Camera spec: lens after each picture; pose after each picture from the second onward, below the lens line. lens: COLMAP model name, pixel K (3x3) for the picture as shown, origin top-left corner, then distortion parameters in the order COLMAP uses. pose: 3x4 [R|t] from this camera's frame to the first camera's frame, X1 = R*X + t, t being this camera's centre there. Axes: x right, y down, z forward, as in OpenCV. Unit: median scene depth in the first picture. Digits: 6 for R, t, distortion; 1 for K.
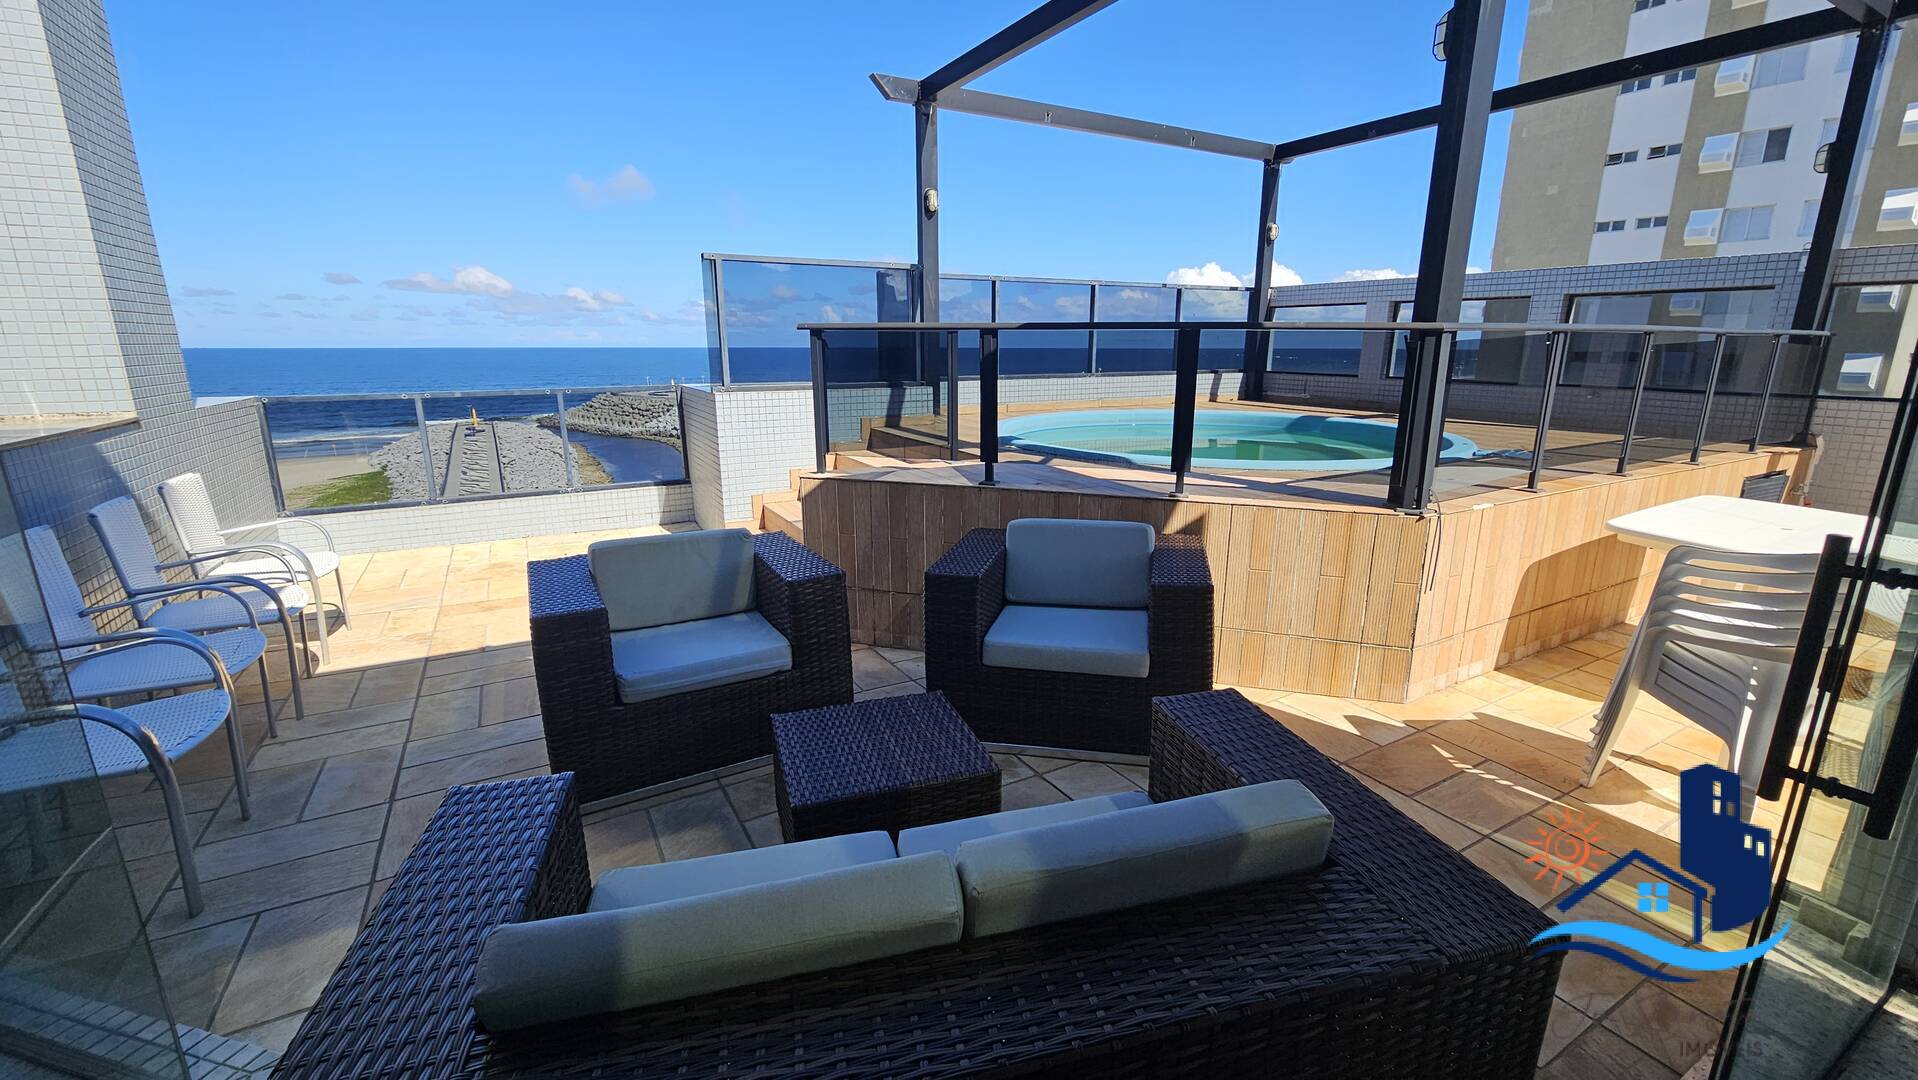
lens RADIAL K [[785.4, 0, 964.4], [0, 785.4, 534.5], [0, 0, 1]] dist [-0.009588, 0.002369]
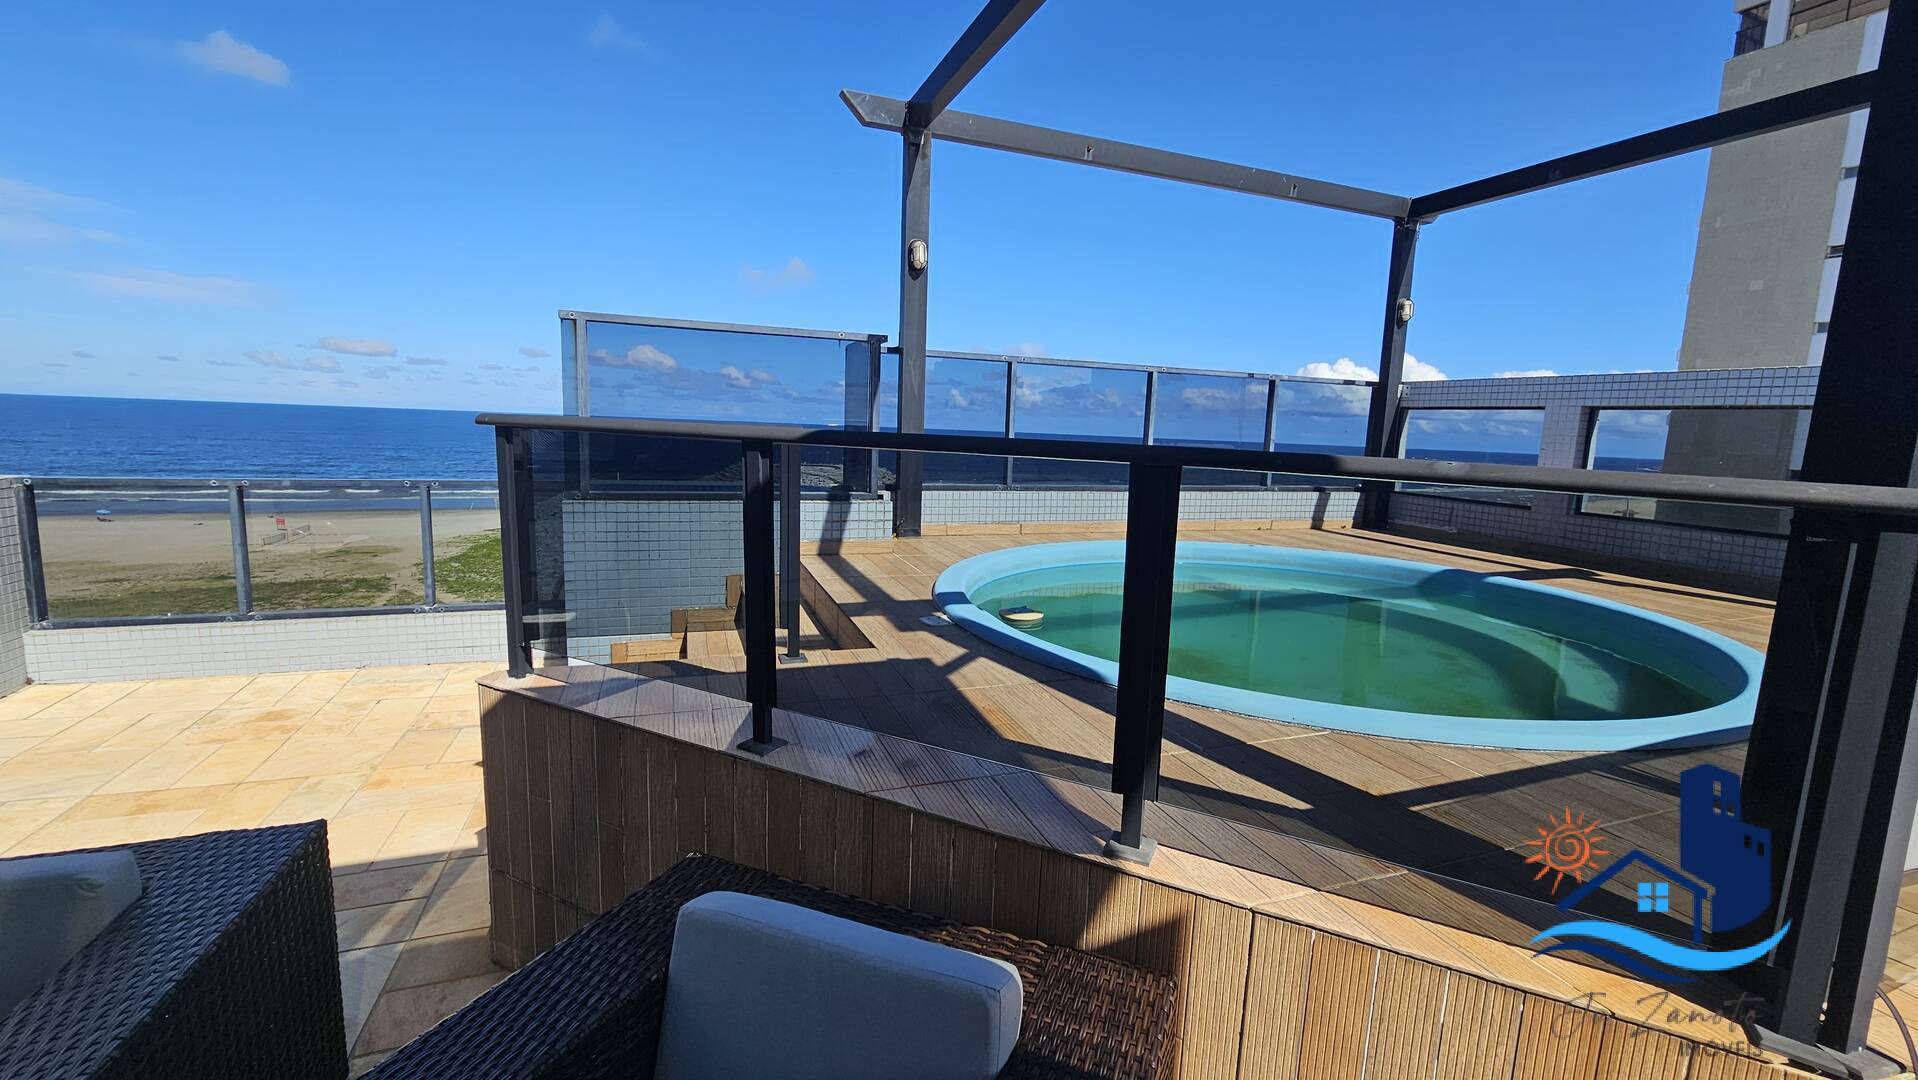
lens RADIAL K [[785.4, 0, 967.0], [0, 785.4, 531.5], [0, 0, 1]] dist [-0.009588, 0.002369]
pose [[0.988160, 0.056677, -0.142577, 0.129292], [-0.071713, 0.992131, -0.102635, -0.091662], [0.135638, 0.111645, 0.984448, 0.303568]]
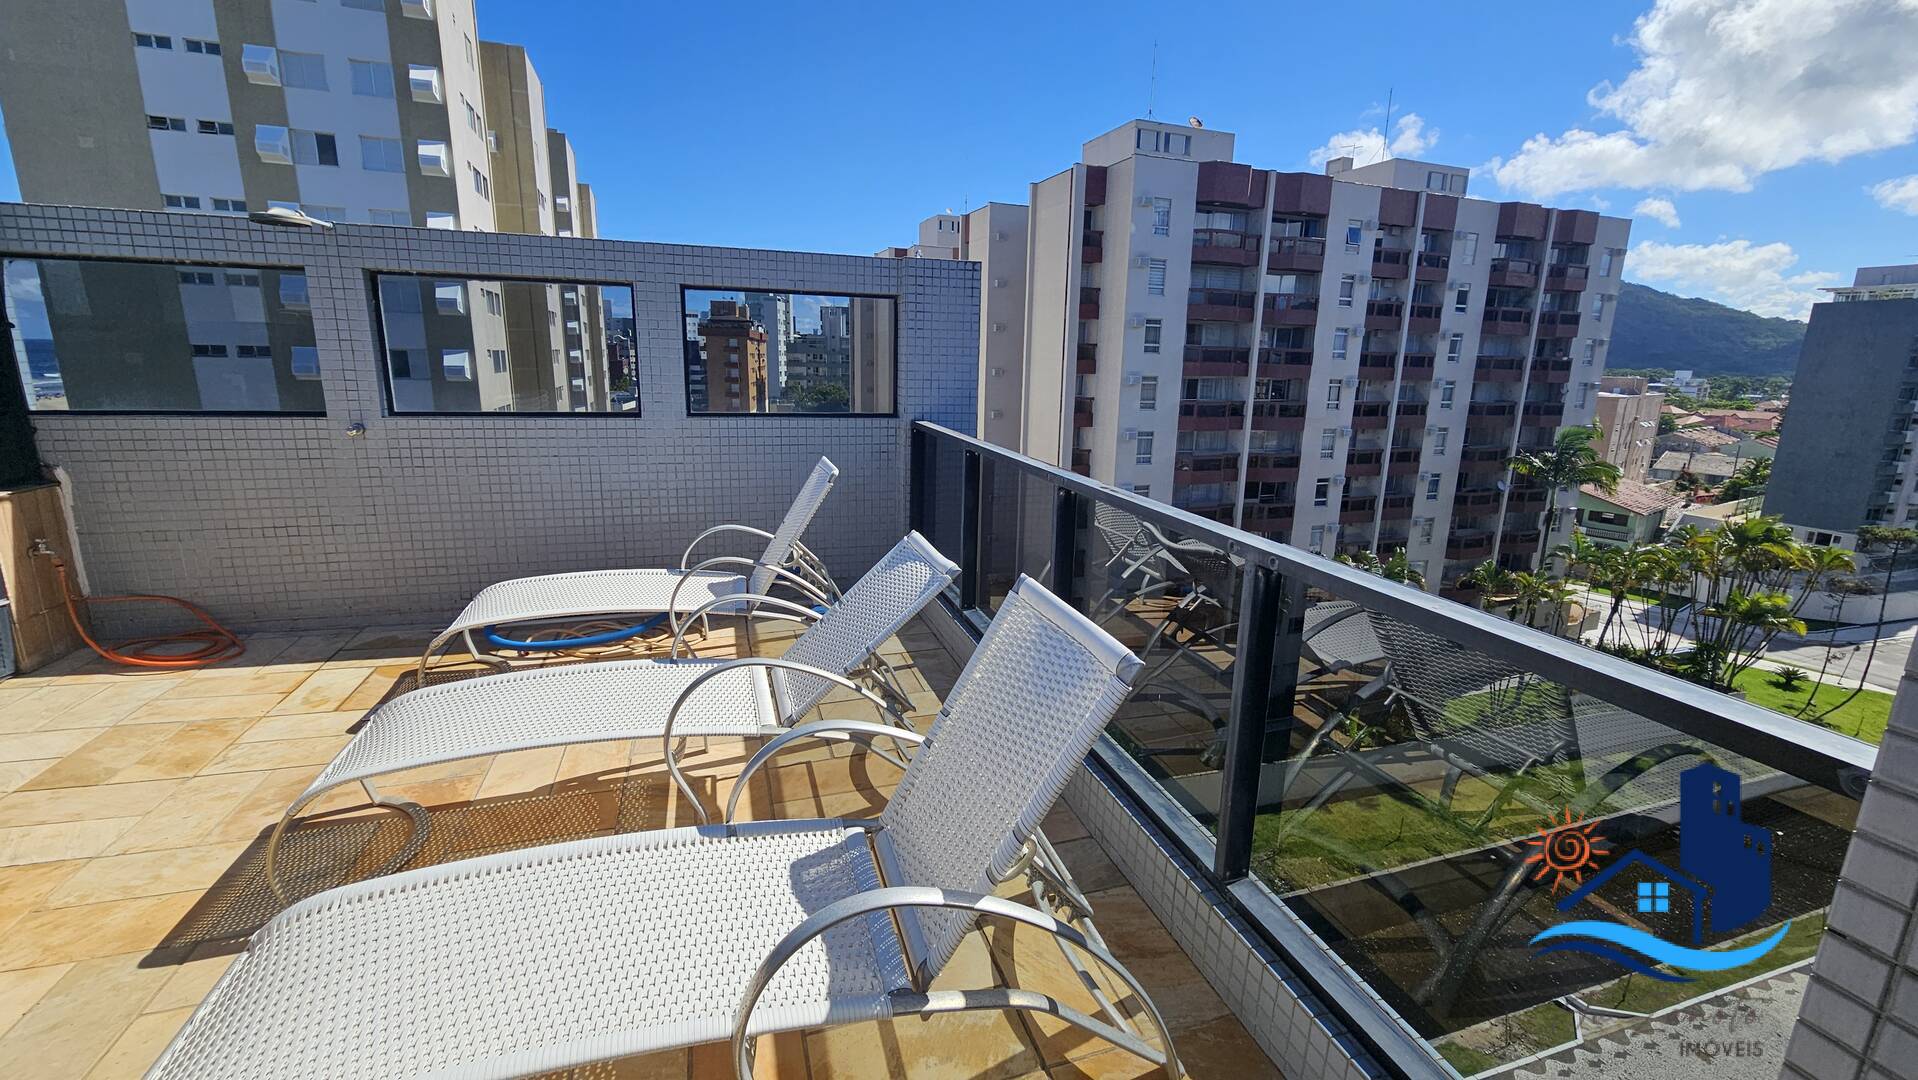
lens RADIAL K [[785.4, 0, 966.2], [0, 785.4, 532.4], [0, 0, 1]] dist [-0.009588, 0.002369]
pose [[0.205105, -0.211768, 0.955555, 0.456993], [0.206807, 0.963645, 0.169171, -0.013104], [-0.956642, 0.162918, 0.241443, 0.026167]]
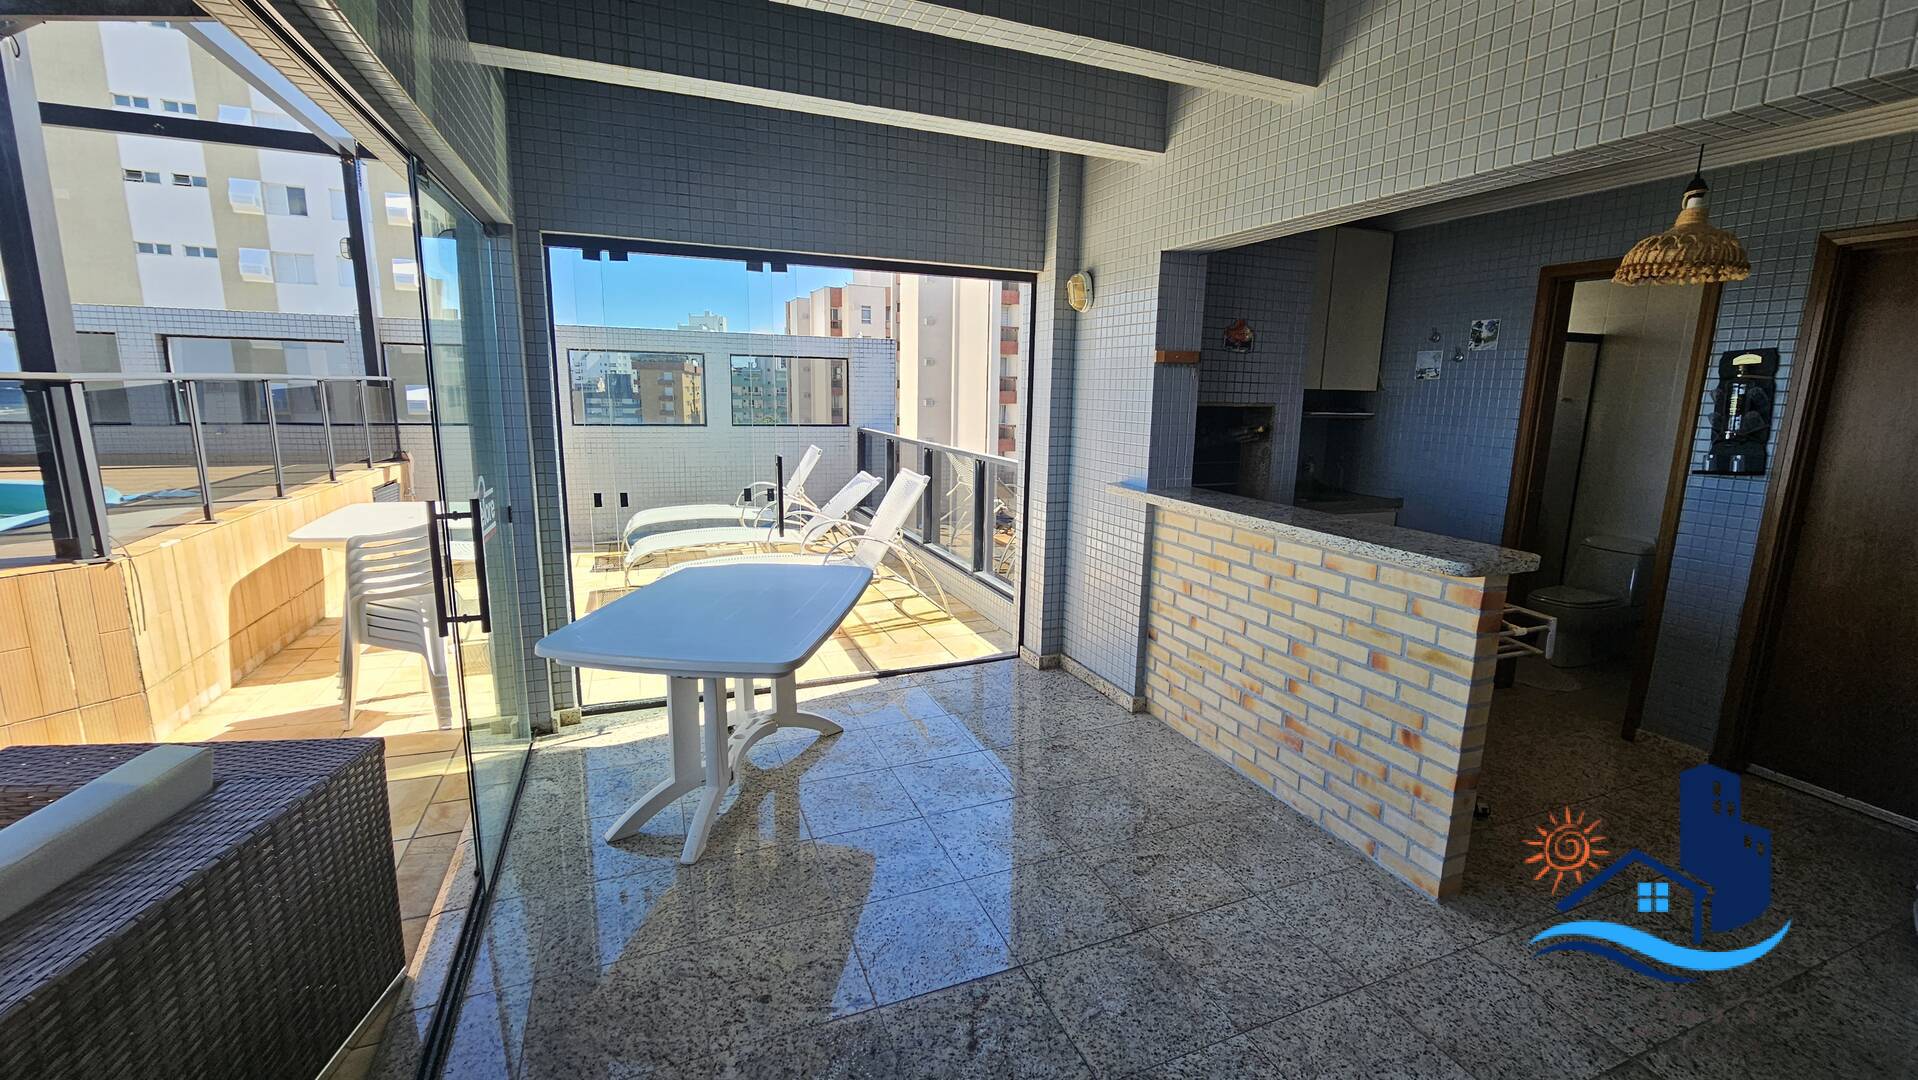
lens RADIAL K [[785.4, 0, 970.2], [0, 785.4, 534.8], [0, 0, 1]] dist [-0.009588, 0.002369]
pose [[0.120233, -0.180578, 0.976184, -0.127598], [0.214411, 0.964833, 0.152070, 0.013505], [-0.969315, 0.191020, 0.154723, -0.118570]]
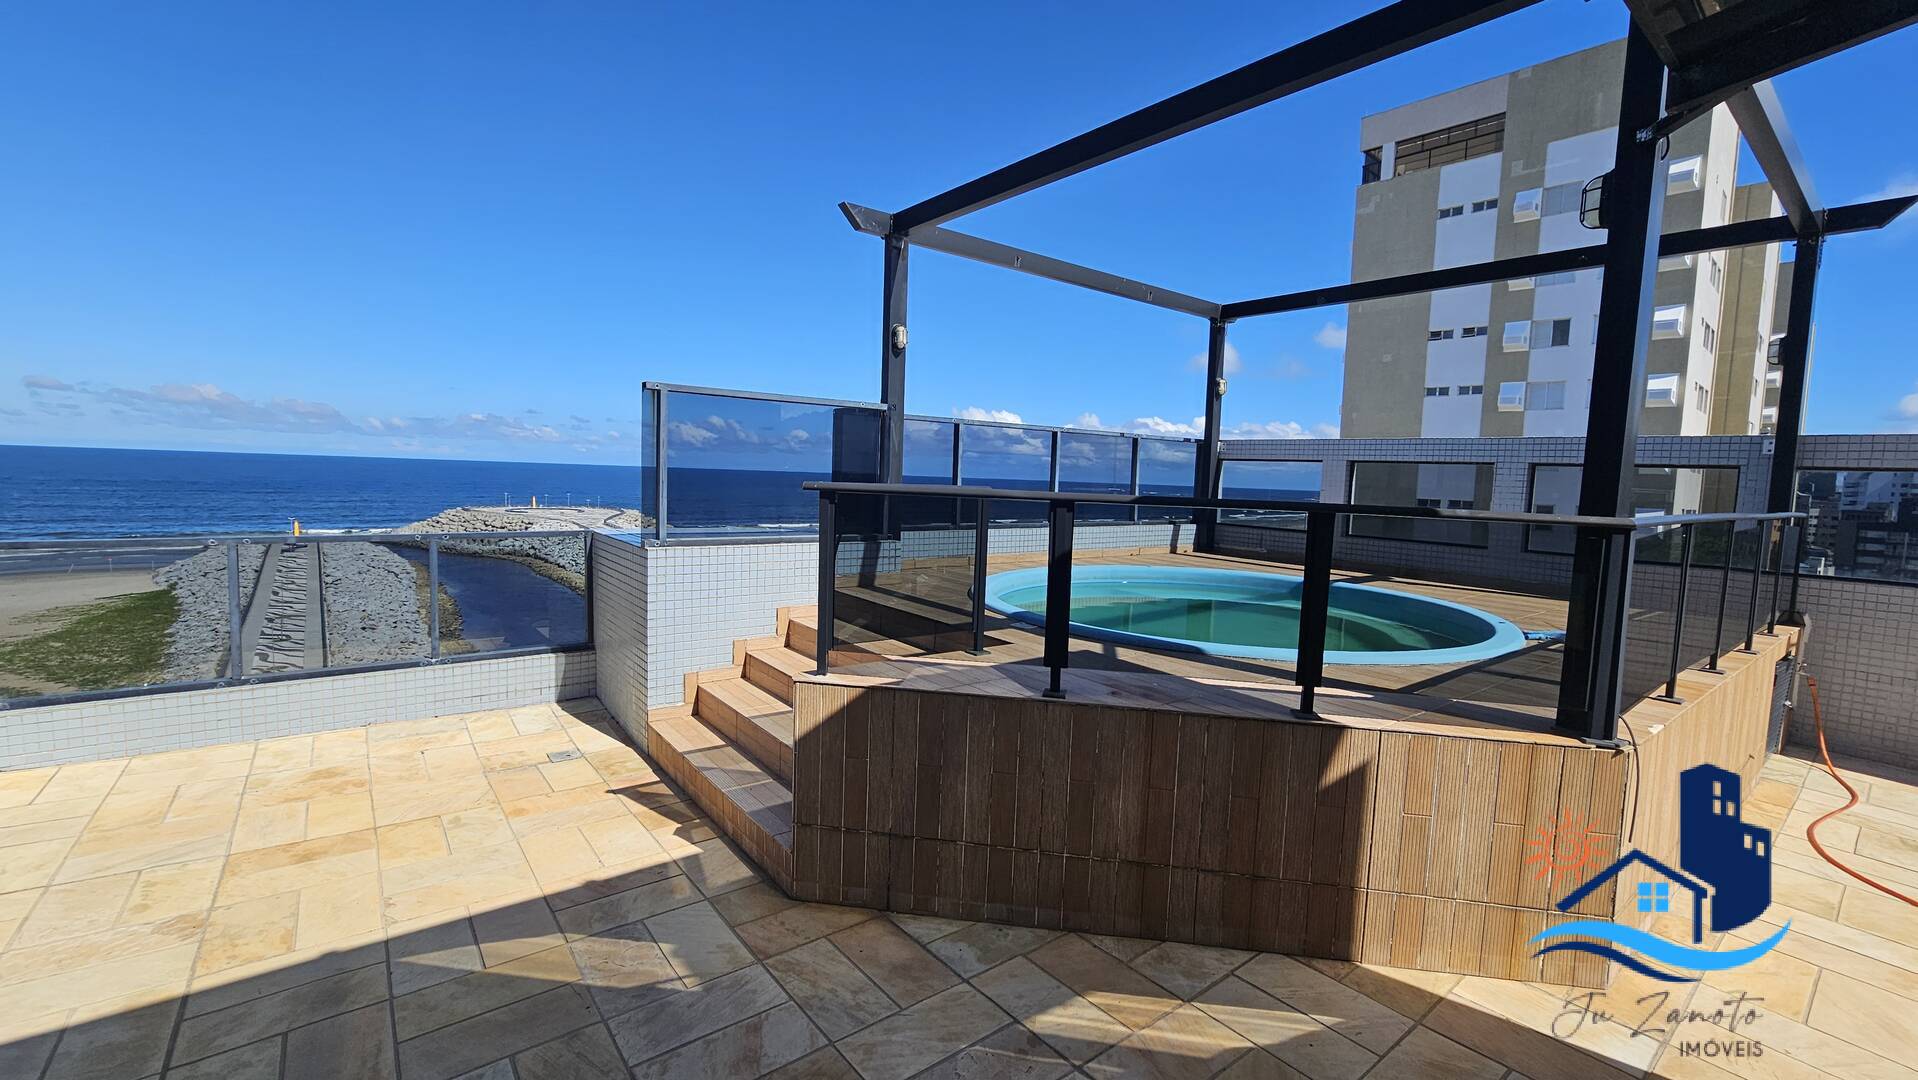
lens RADIAL K [[785.4, 0, 965.2], [0, 785.4, 534.6], [0, 0, 1]] dist [-0.009588, 0.002369]
pose [[0.987862, 0.022201, 0.153738, -0.103977], [0.002314, 0.987520, -0.157475, -0.057618], [-0.155316, 0.155919, 0.975483, 0.138477]]
